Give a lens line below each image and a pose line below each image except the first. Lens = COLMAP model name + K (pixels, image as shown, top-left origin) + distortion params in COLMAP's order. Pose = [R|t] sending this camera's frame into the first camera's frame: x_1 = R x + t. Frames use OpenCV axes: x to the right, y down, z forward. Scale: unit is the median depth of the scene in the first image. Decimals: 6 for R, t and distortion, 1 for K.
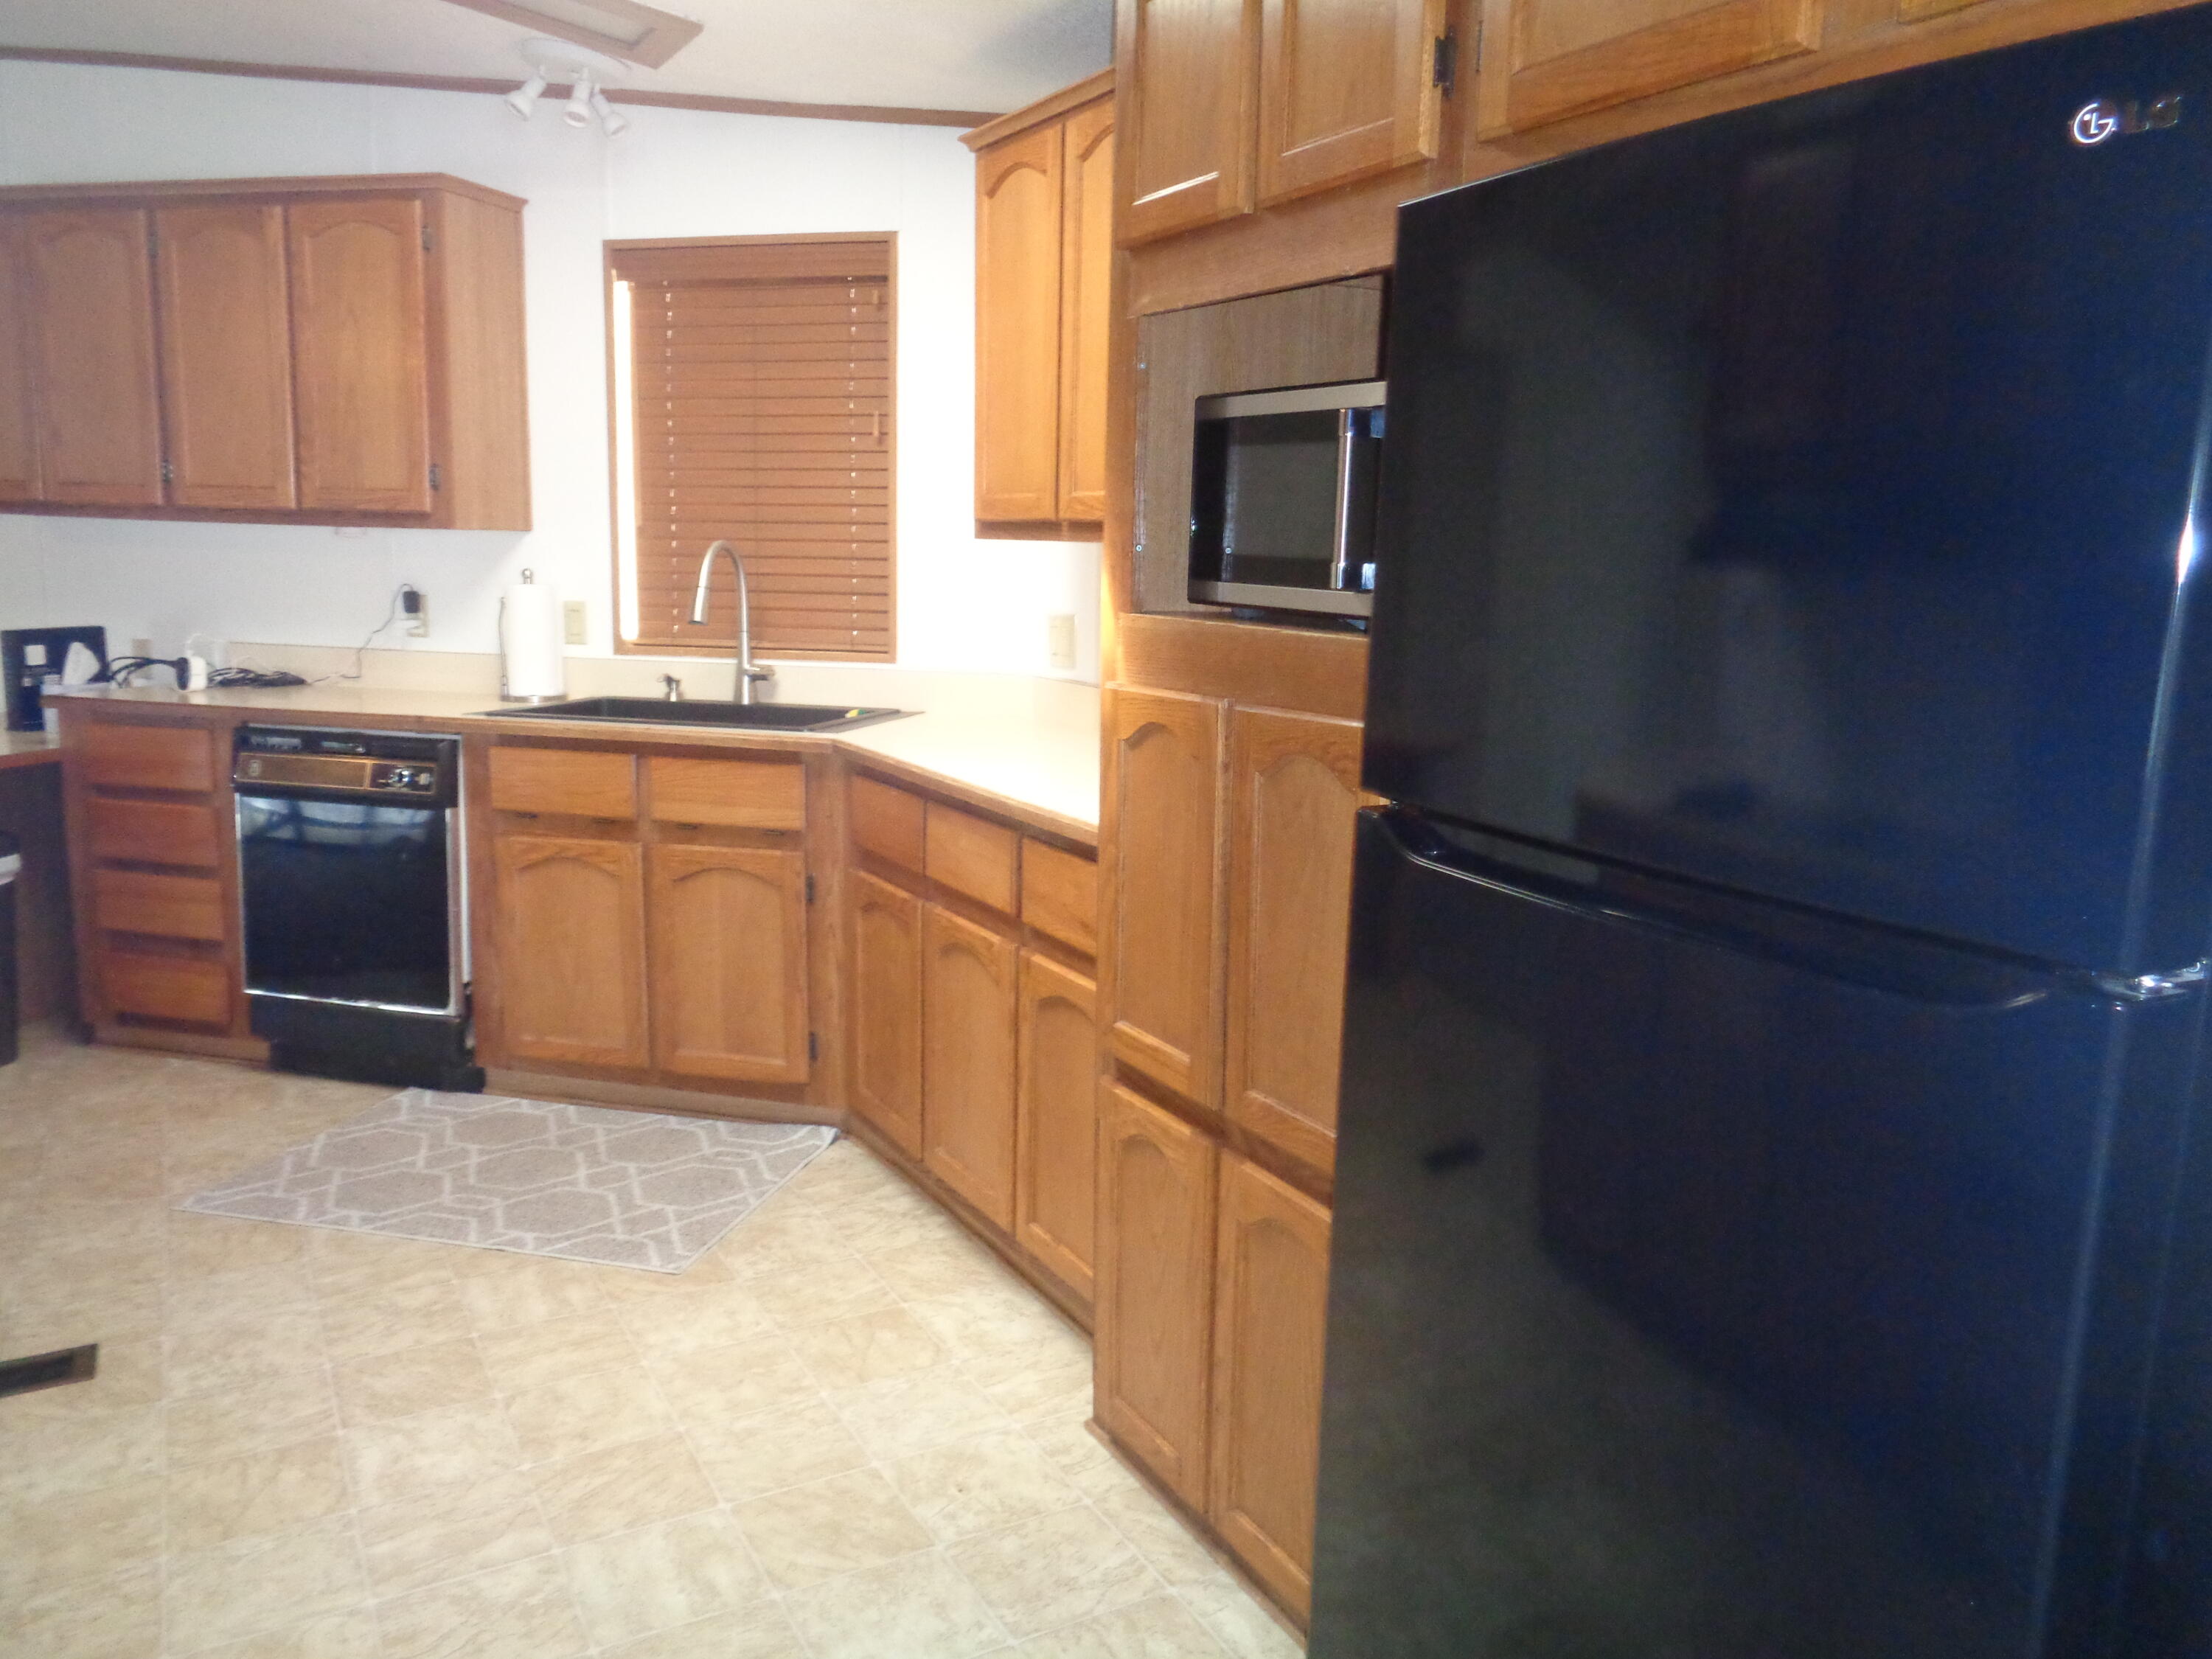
lens RADIAL K [[1648.2, 0, 1103.4], [0, 1648.2, 791.7], [0, 0, 1]] dist [0.003241, 0.003874]
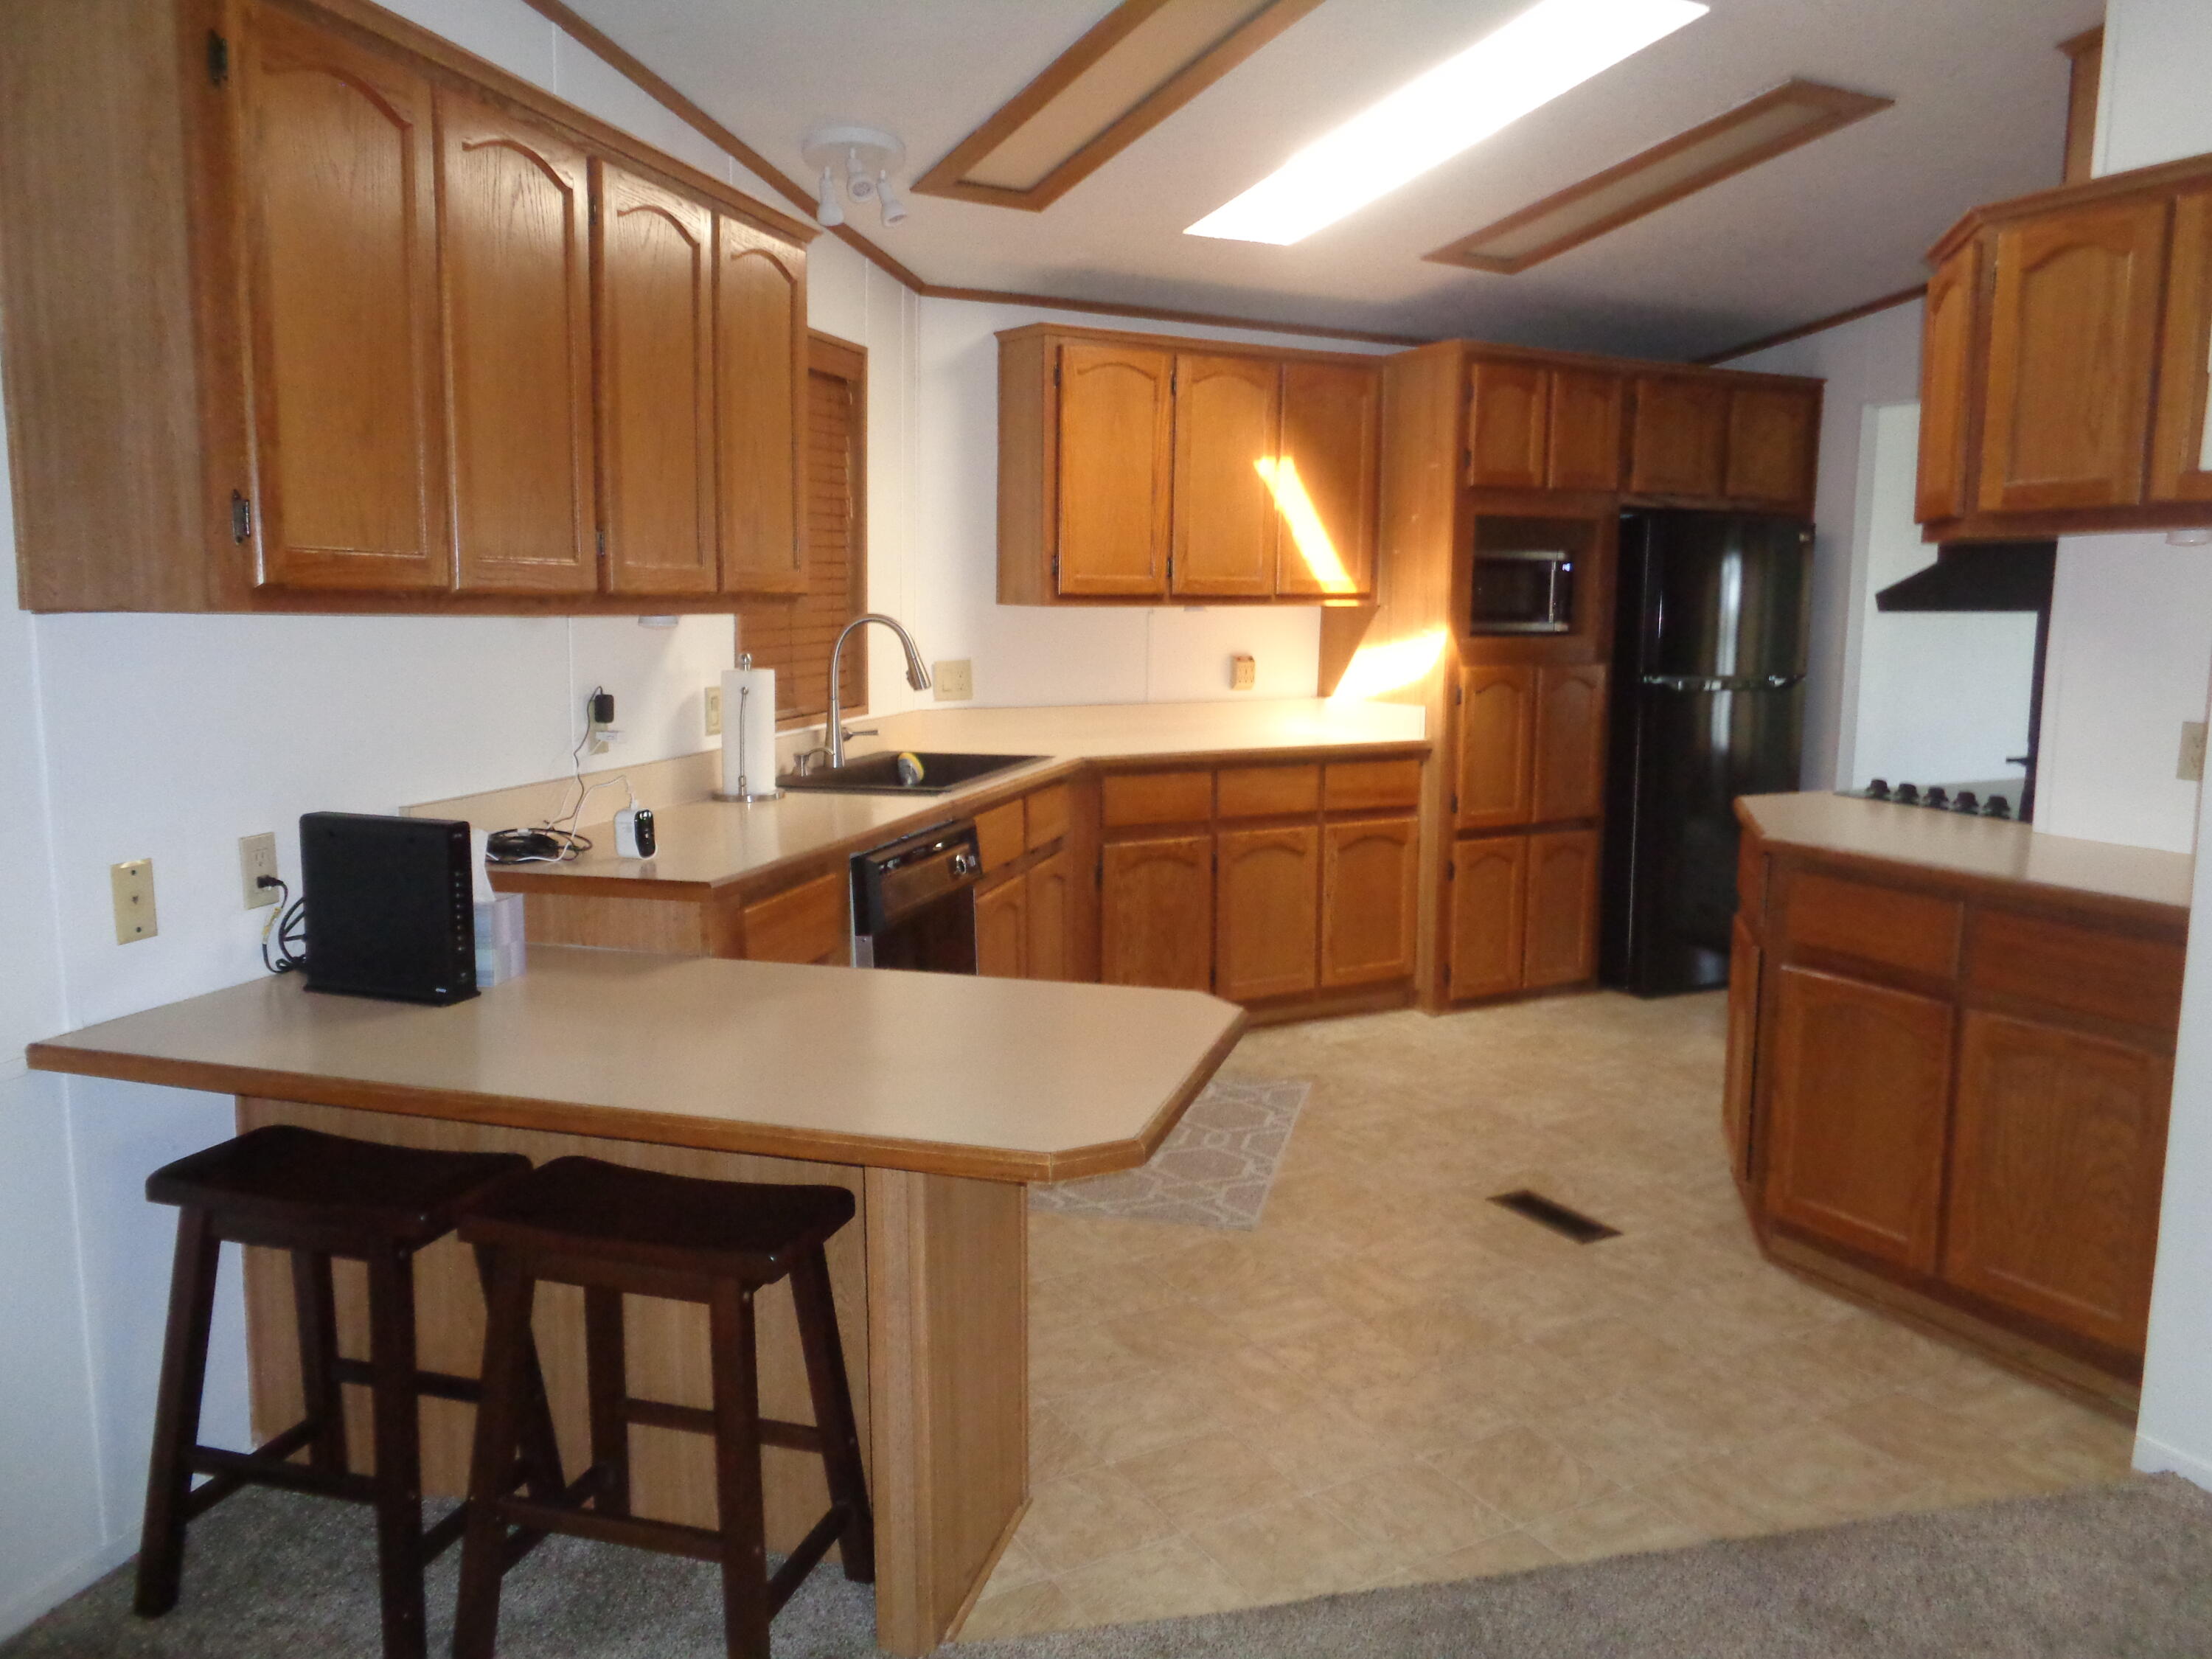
lens RADIAL K [[1649.0, 0, 1110.0], [0, 1649.0, 814.5], [0, 0, 1]] dist [-0.005527, 0.005246]
pose [[-0.001688, -0.155900, 0.987771, -1.968458], [0.145145, 0.977275, 0.154491, -0.250816], [-0.989409, 0.143631, 0.020979, 1.256257]]
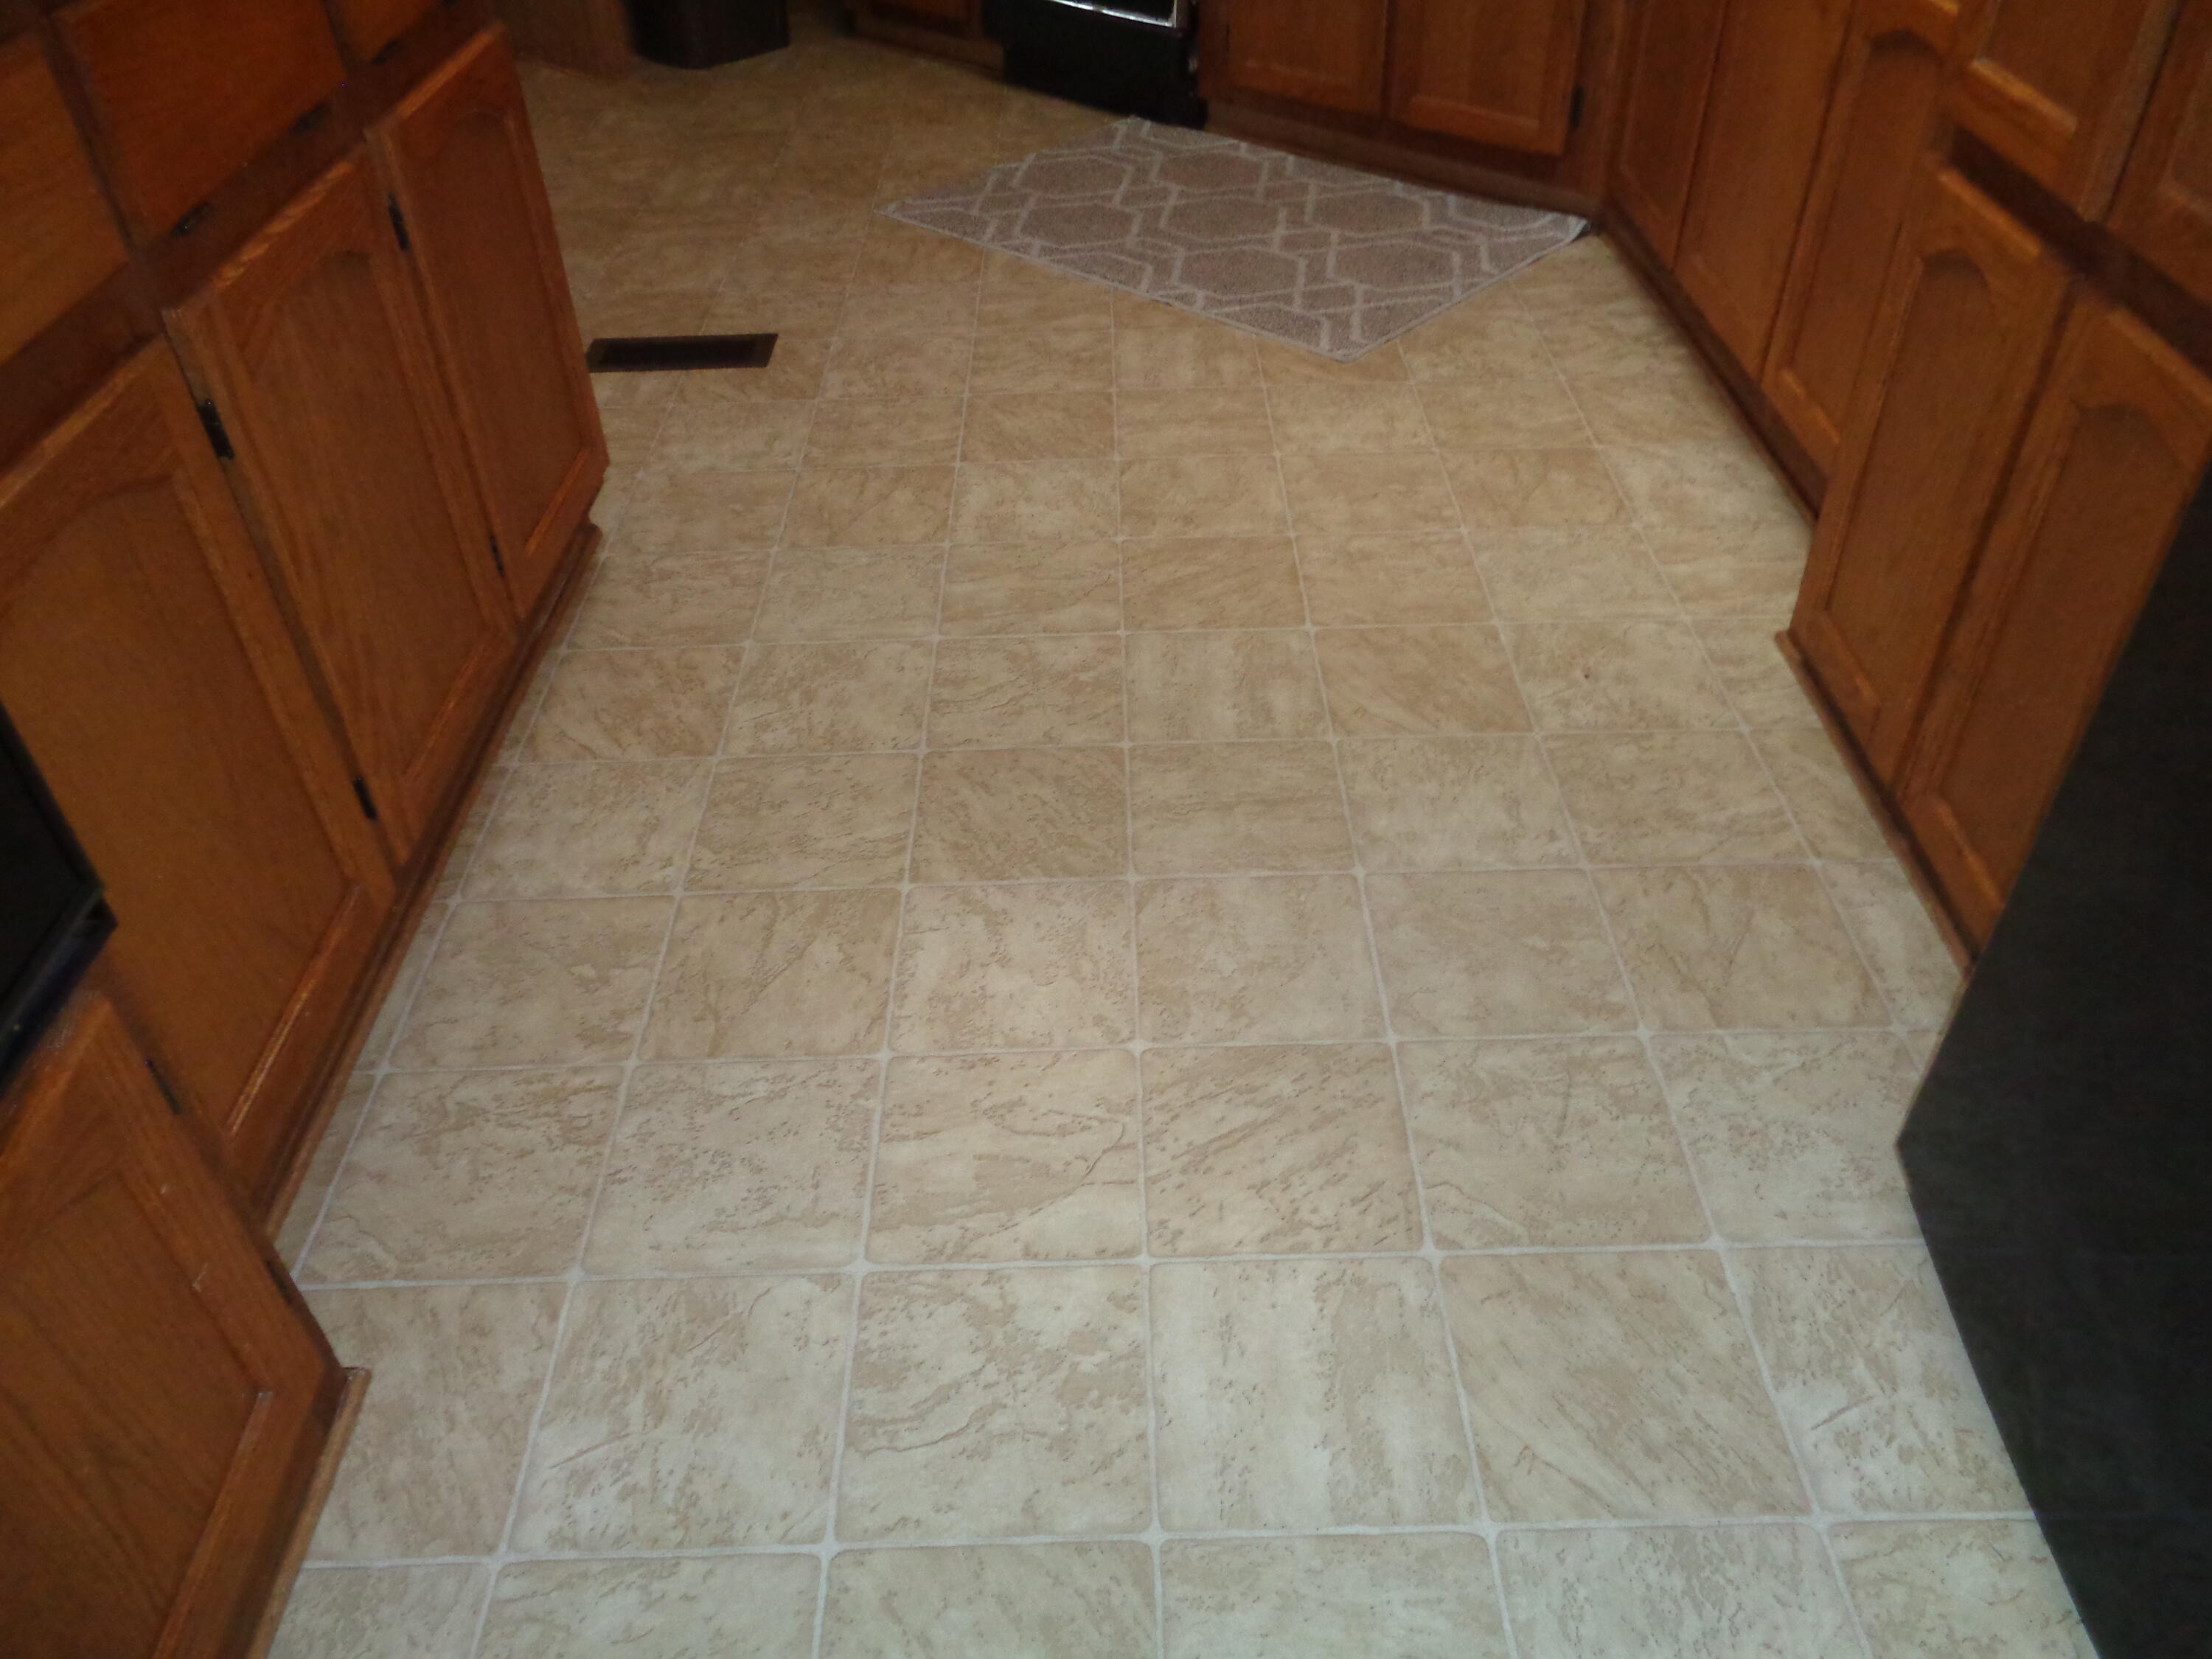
lens RADIAL K [[1637.1, 0, 1110.3], [0, 1637.1, 831.1], [0, 0, 1]] dist [-0.006374, 0.001486]
pose [[0.877707, 0.274993, -0.392440, 0.038339], [-0.031609, 0.850393, 0.525198, 0.064754], [0.478154, -0.448565, 0.755088, 0.217084]]
